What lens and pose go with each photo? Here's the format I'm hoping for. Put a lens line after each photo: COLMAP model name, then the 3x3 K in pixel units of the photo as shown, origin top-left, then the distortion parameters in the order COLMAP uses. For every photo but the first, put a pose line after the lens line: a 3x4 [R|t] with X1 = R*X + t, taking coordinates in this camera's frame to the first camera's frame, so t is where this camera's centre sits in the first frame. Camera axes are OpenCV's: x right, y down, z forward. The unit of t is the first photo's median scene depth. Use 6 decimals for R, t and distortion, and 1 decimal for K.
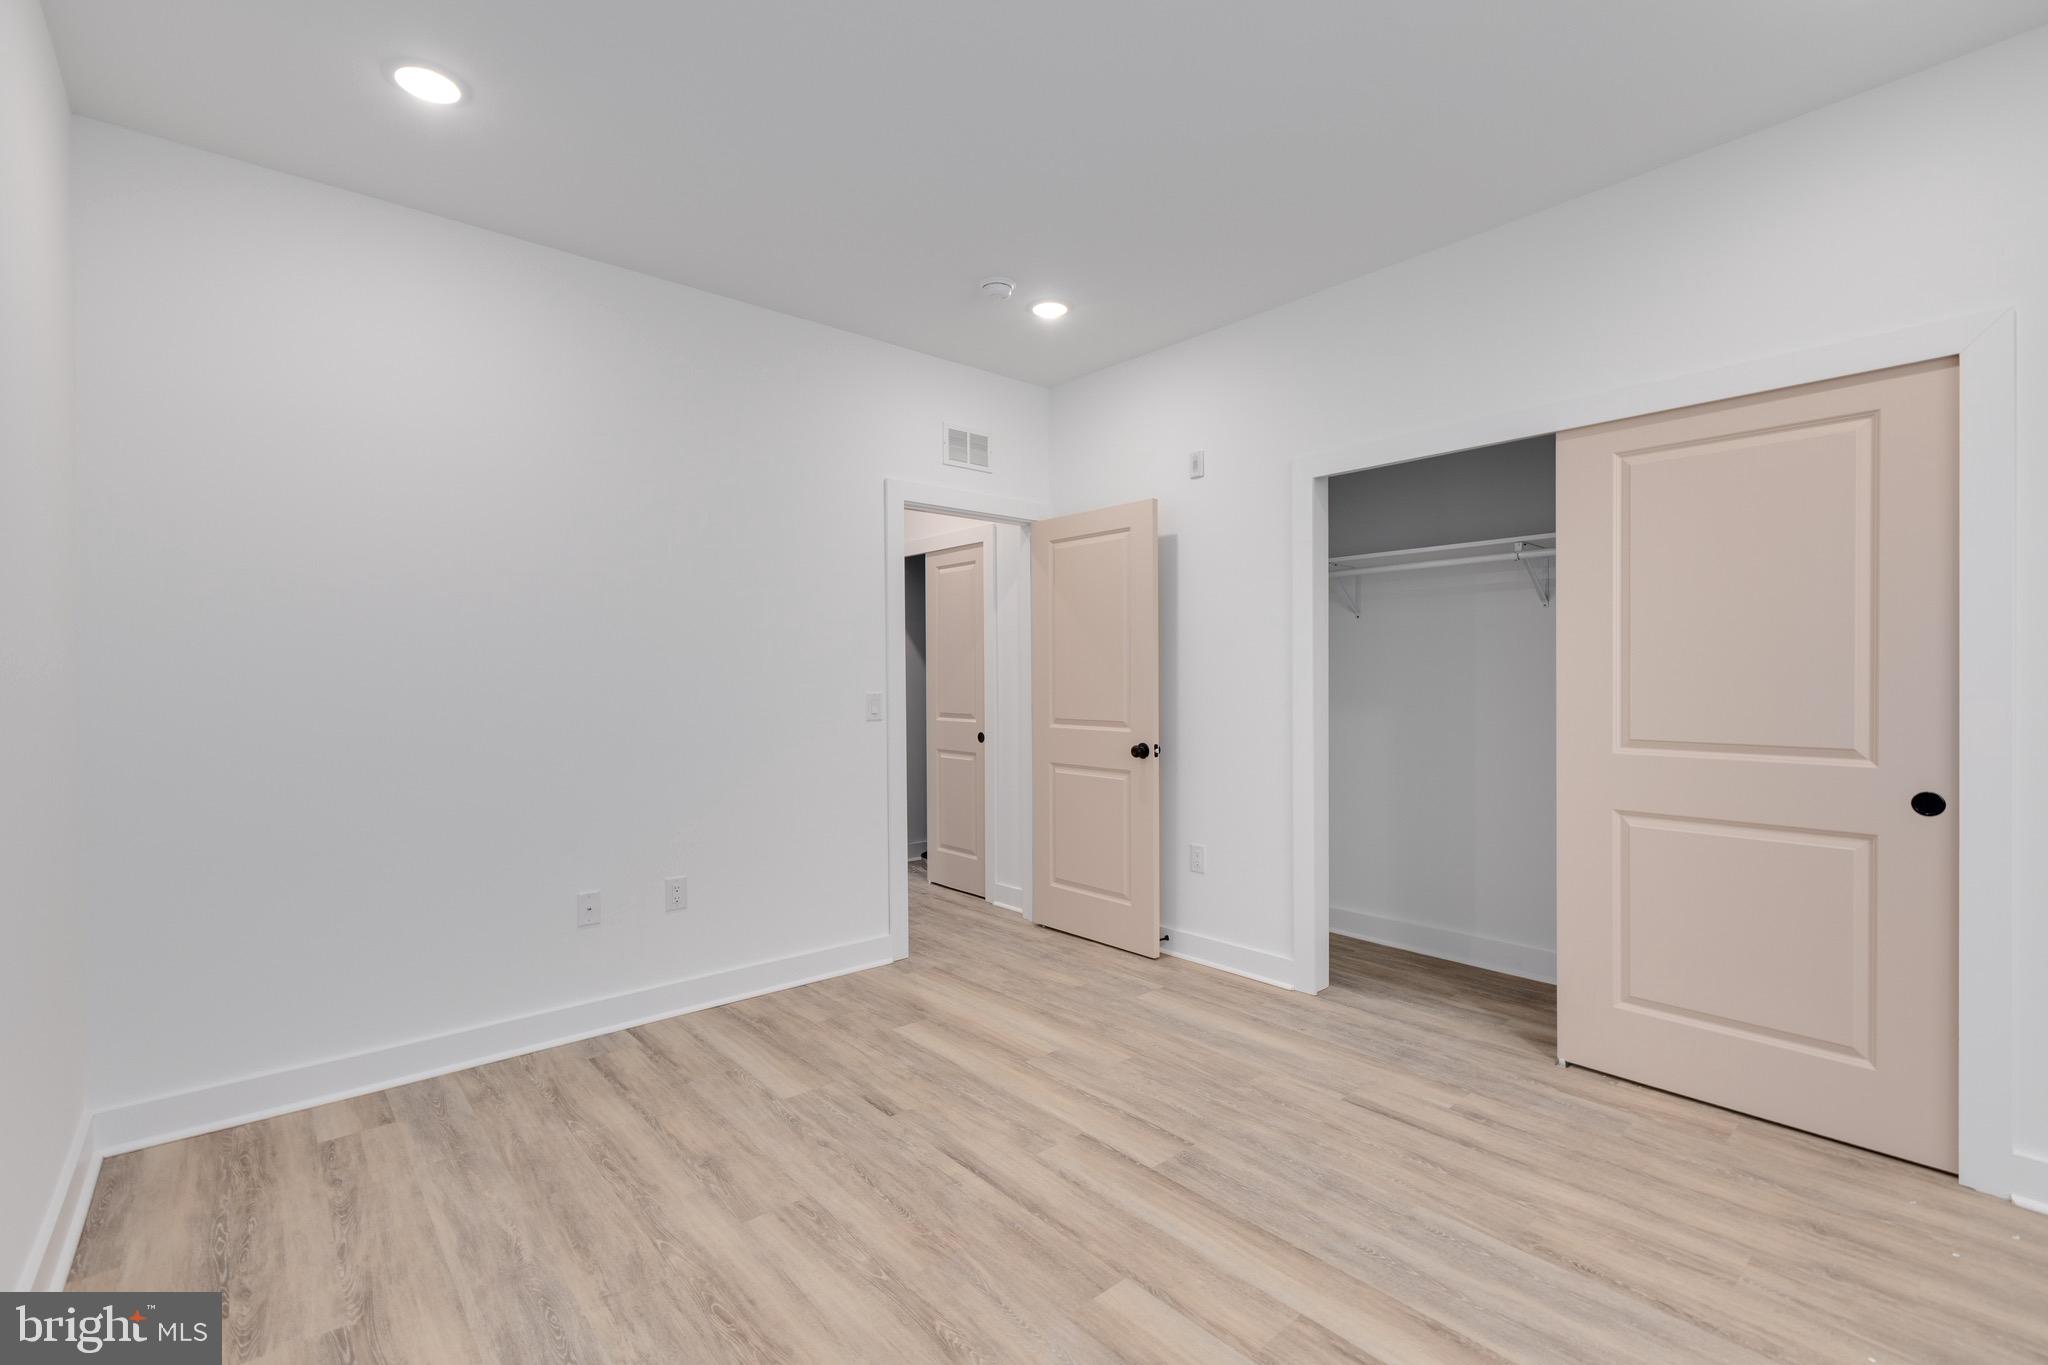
lens RADIAL K [[911.5, 0, 1030.7], [0, 911.5, 676.5], [0, 0, 1]] dist [0.000680, 0.000217]
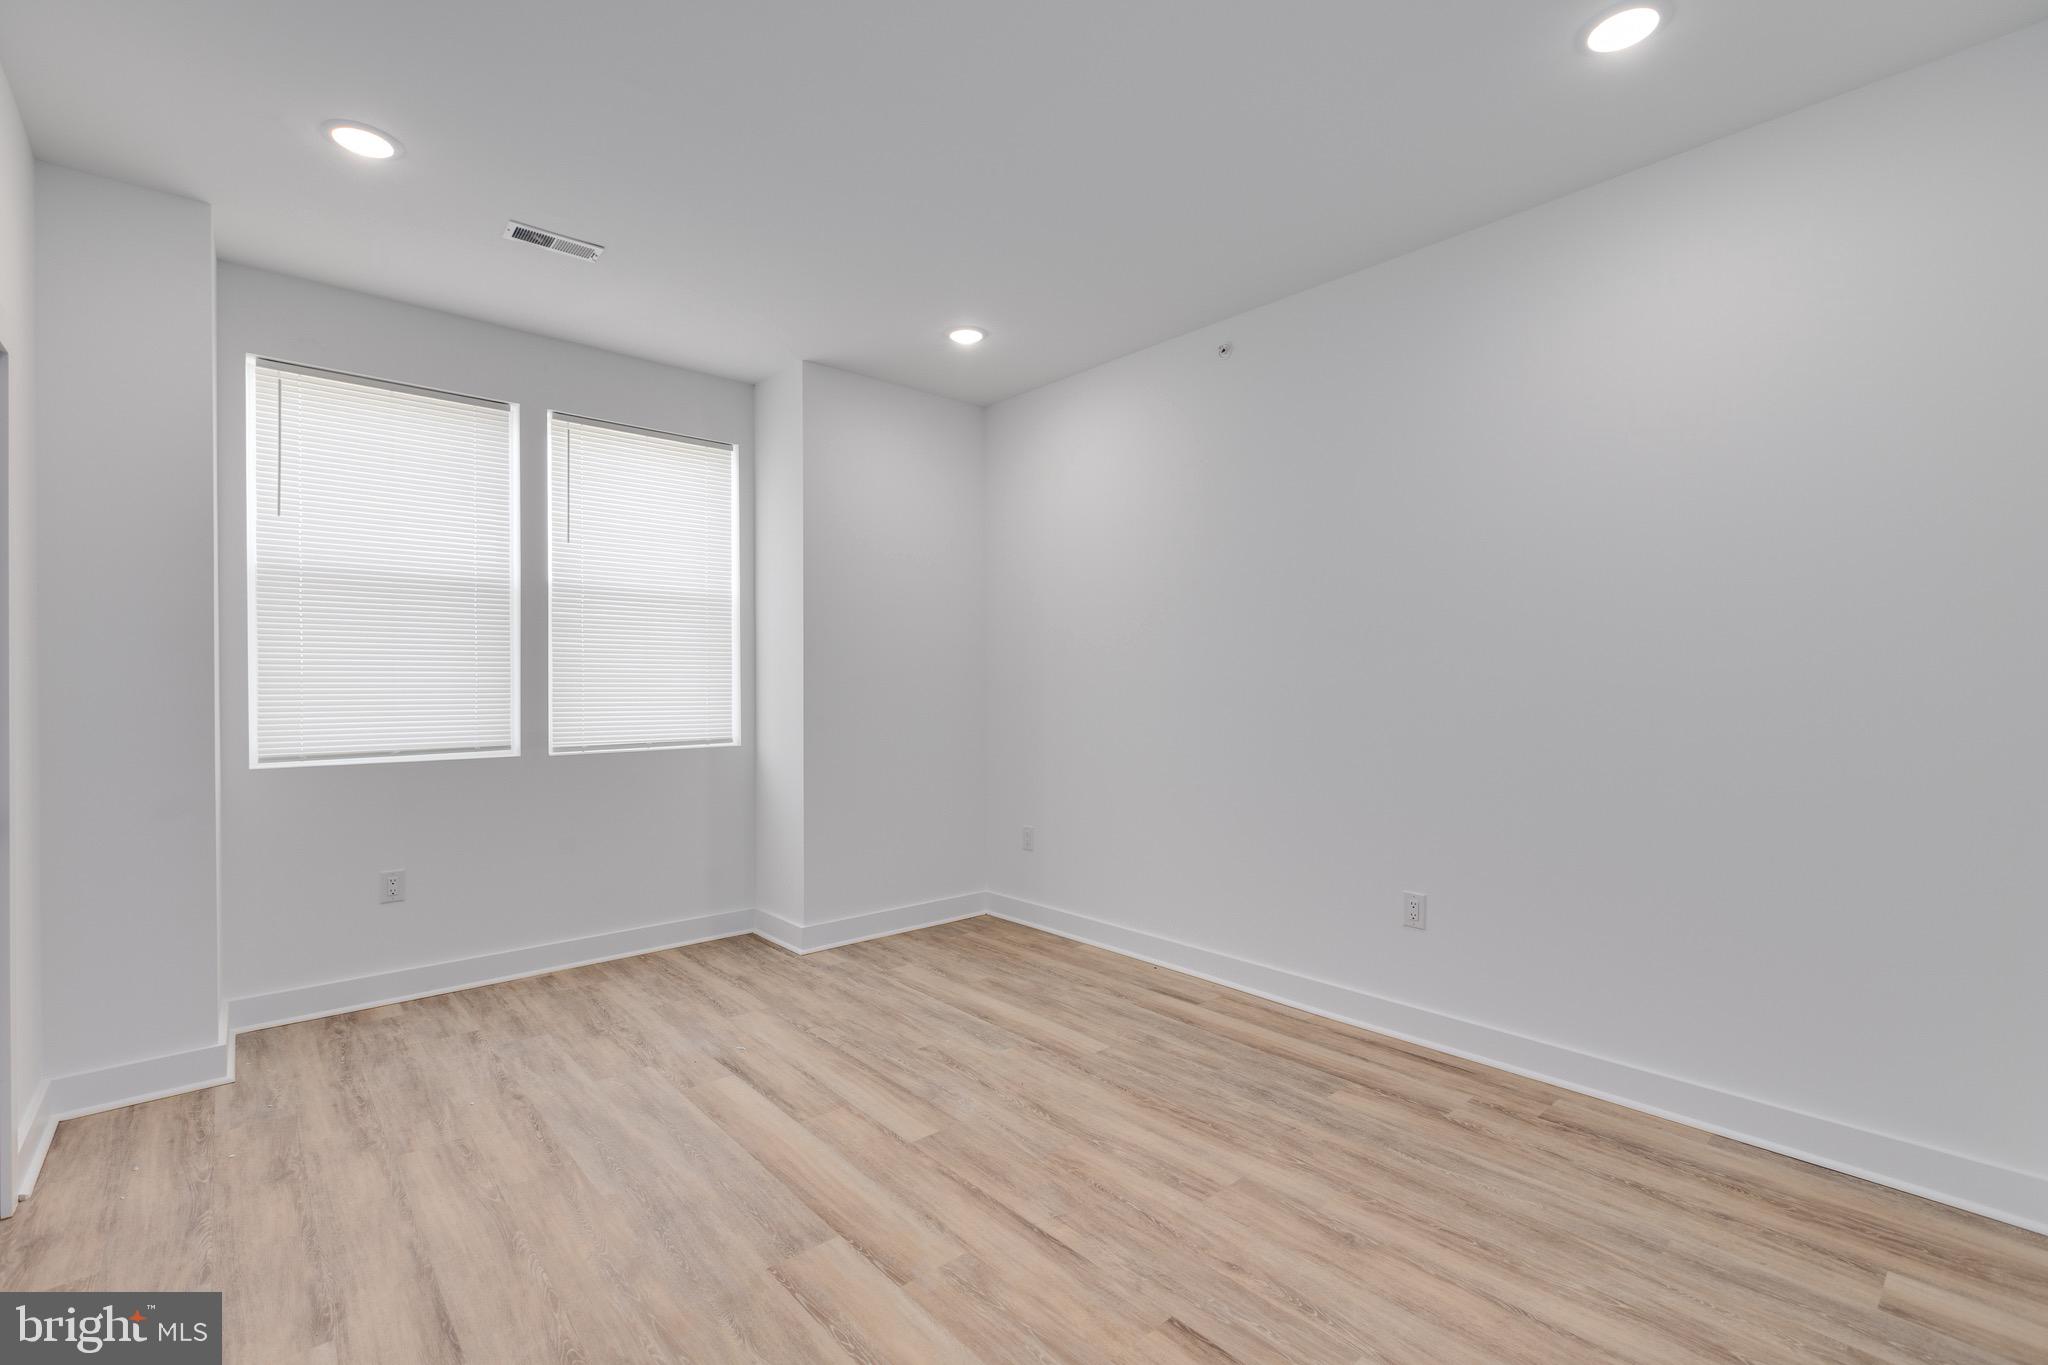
lens RADIAL K [[911.5, 0, 1026.4], [0, 911.5, 682.9], [0, 0, 1]] dist [0.000680, 0.000217]
pose [[-0.999954, 0.008821, -0.003737, -0.054303], [0.008827, 0.999960, -0.001697, 0.005299], [0.003722, -0.001730, -0.999992, 2.013519]]
